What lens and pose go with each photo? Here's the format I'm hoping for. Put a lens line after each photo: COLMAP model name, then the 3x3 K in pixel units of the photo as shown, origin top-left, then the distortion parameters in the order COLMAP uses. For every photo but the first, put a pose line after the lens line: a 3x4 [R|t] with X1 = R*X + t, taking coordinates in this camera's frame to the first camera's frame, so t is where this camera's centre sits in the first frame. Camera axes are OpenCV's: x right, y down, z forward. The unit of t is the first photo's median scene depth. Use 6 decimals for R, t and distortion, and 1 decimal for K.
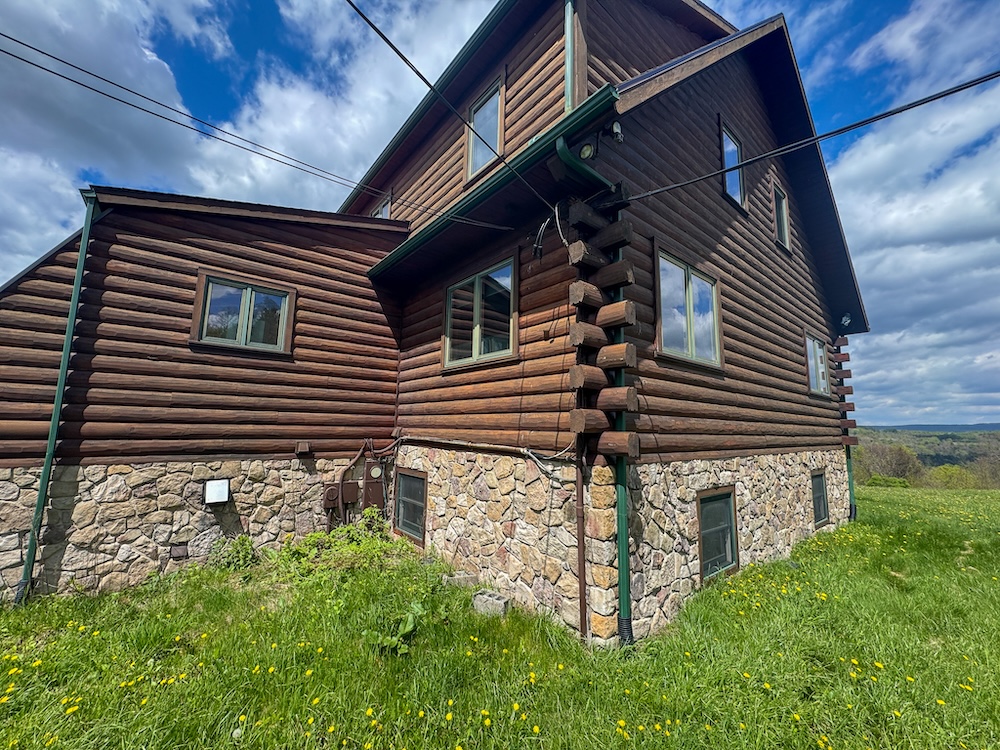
lens RADIAL K [[397.2, 0, 500.1], [0, 397.2, 371.8], [0, 0, 1]] dist [0.000888, 0.000576]
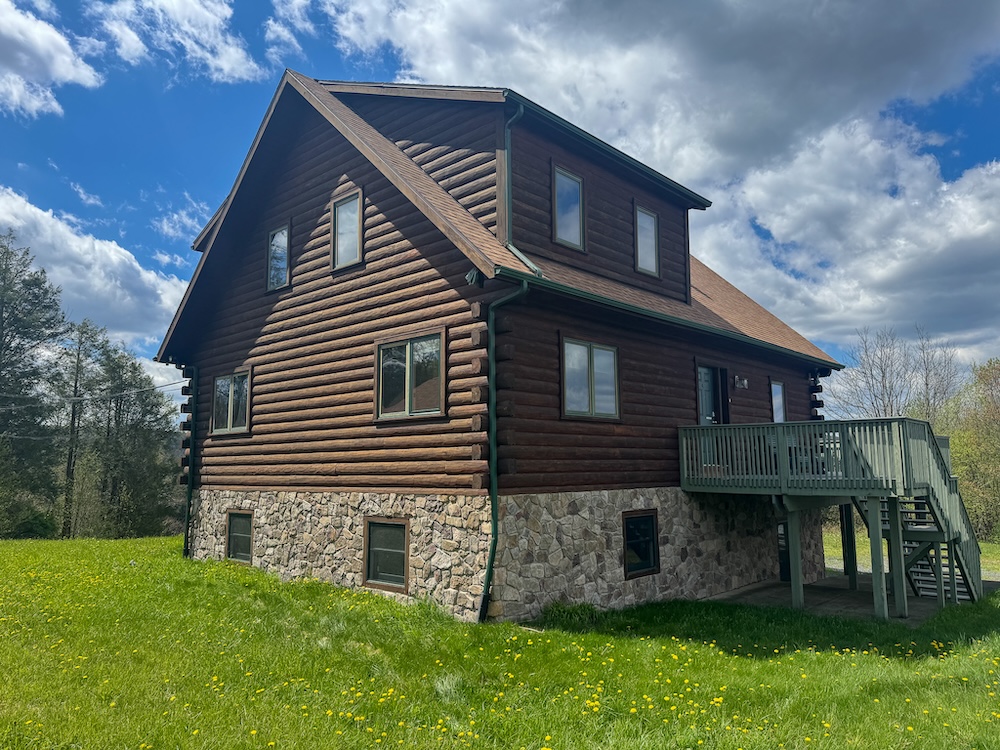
lens RADIAL K [[708.5, 0, 498.3], [0, 708.5, 366.1], [0, 0, 1]] dist [0.103876, -0.002721]
pose [[0.146373, -0.153797, -0.977201, 3.415571], [0.145474, 0.980447, -0.132518, 0.253428], [0.978474, -0.122760, 0.165885, 1.529424]]
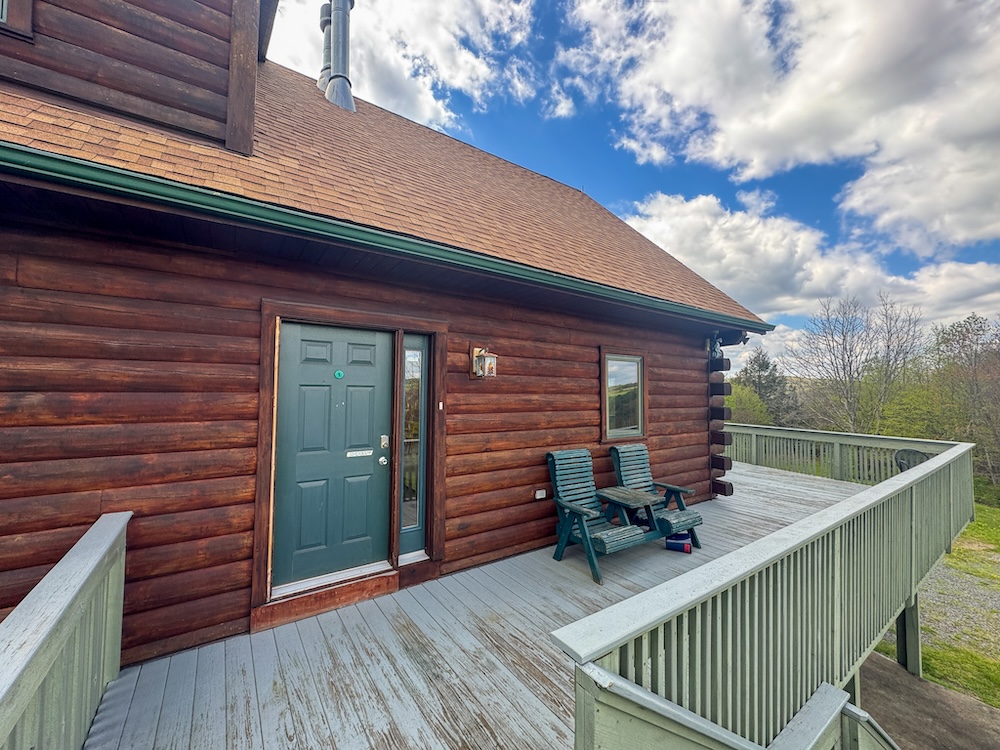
lens RADIAL K [[397.2, 0, 498.5], [0, 397.2, 372.6], [0, 0, 1]] dist [0.000888, 0.000576]
pose [[-0.081317, -0.065365, -0.994543, 1.371267], [0.128029, 0.988895, -0.075462, 0.148237], [0.988431, -0.133467, -0.072045, 3.074696]]
